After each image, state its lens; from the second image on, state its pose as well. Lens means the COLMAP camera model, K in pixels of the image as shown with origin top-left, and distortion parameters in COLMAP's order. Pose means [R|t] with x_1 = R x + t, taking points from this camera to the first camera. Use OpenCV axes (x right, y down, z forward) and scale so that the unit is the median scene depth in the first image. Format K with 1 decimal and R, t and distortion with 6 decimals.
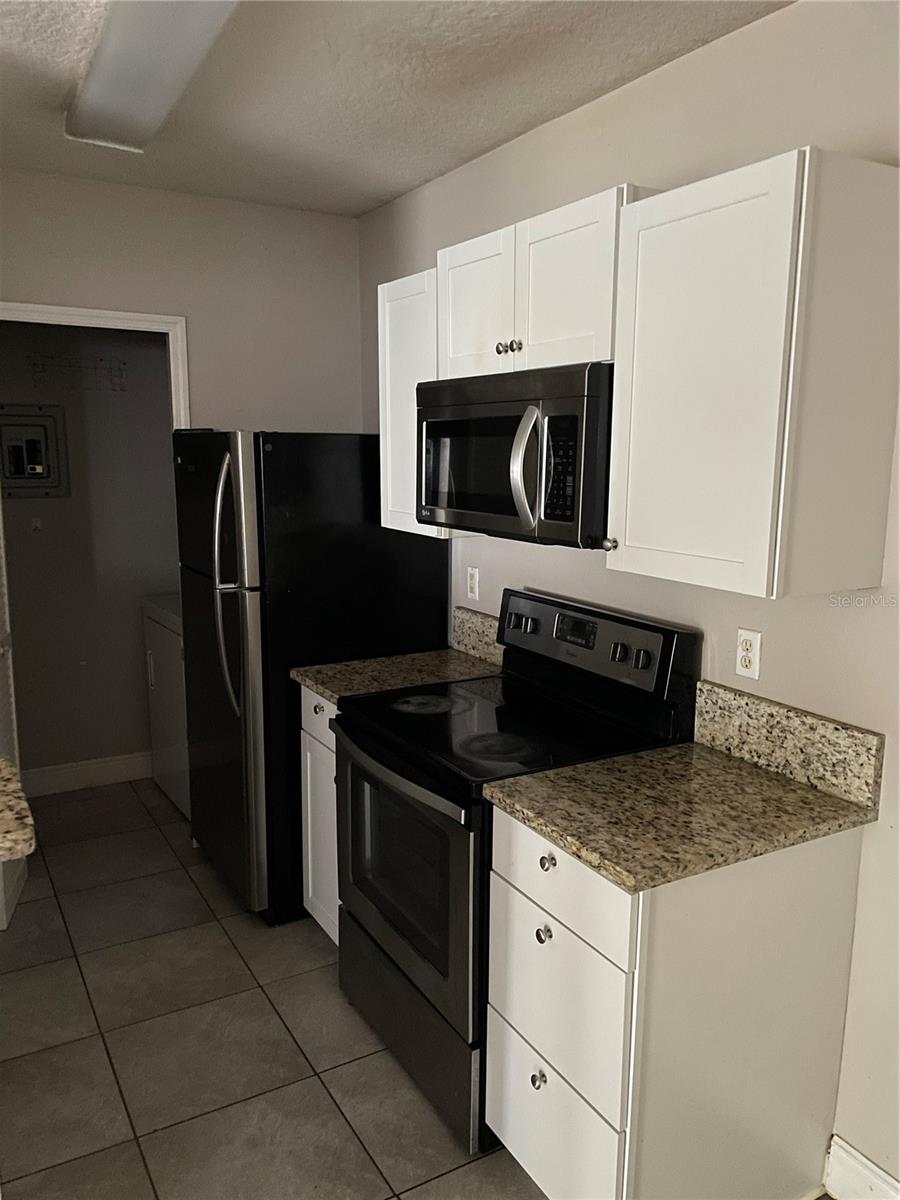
lens RADIAL K [[911.6, 0, 449.0], [0, 911.6, 597.6], [0, 0, 1]] dist [0.056834, 0.001147]
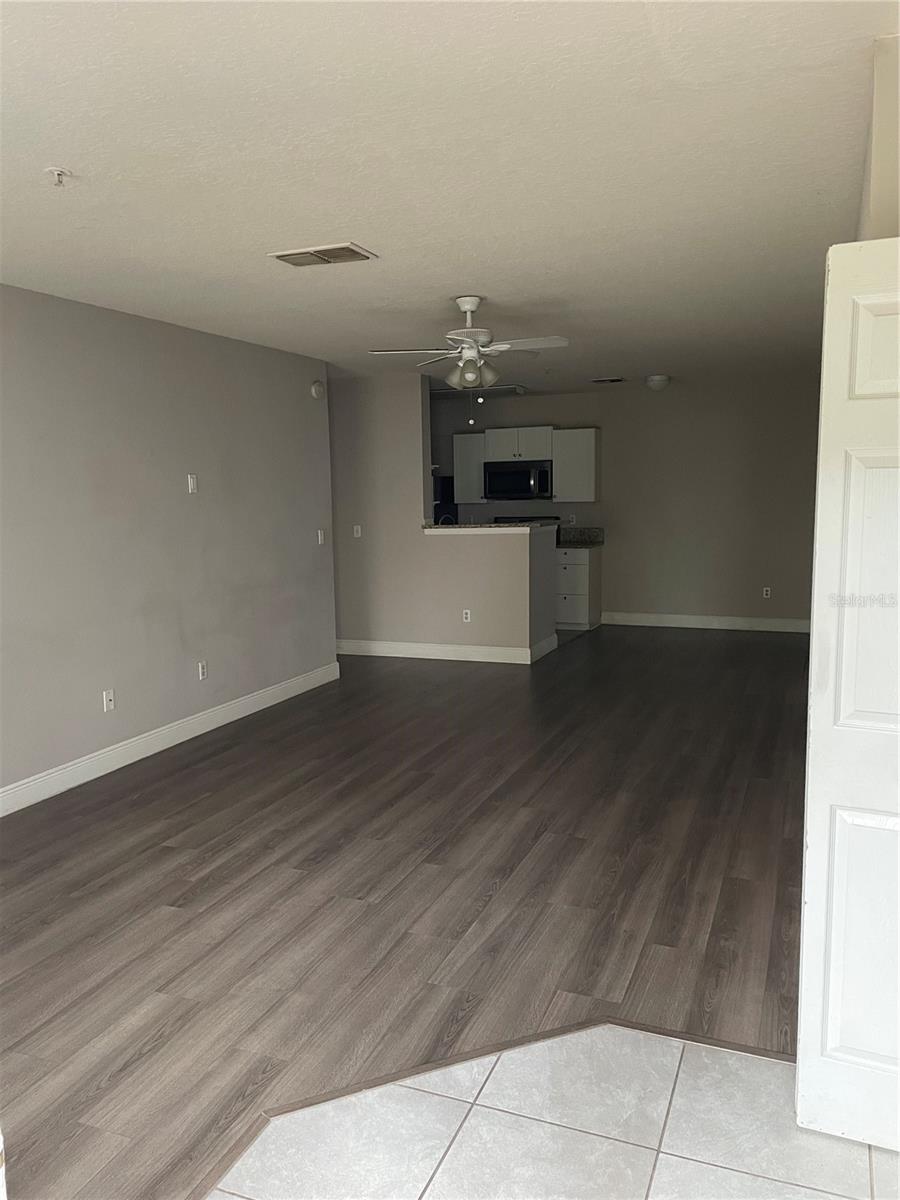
lens RADIAL K [[911.6, 0, 449.3], [0, 911.6, 601.5], [0, 0, 1]] dist [0.056834, 0.001147]
pose [[0.783949, -0.095691, 0.613406, -3.075739], [0.123623, 0.992324, -0.003191, 0.411048], [-0.608393, 0.078333, 0.789761, -2.290747]]
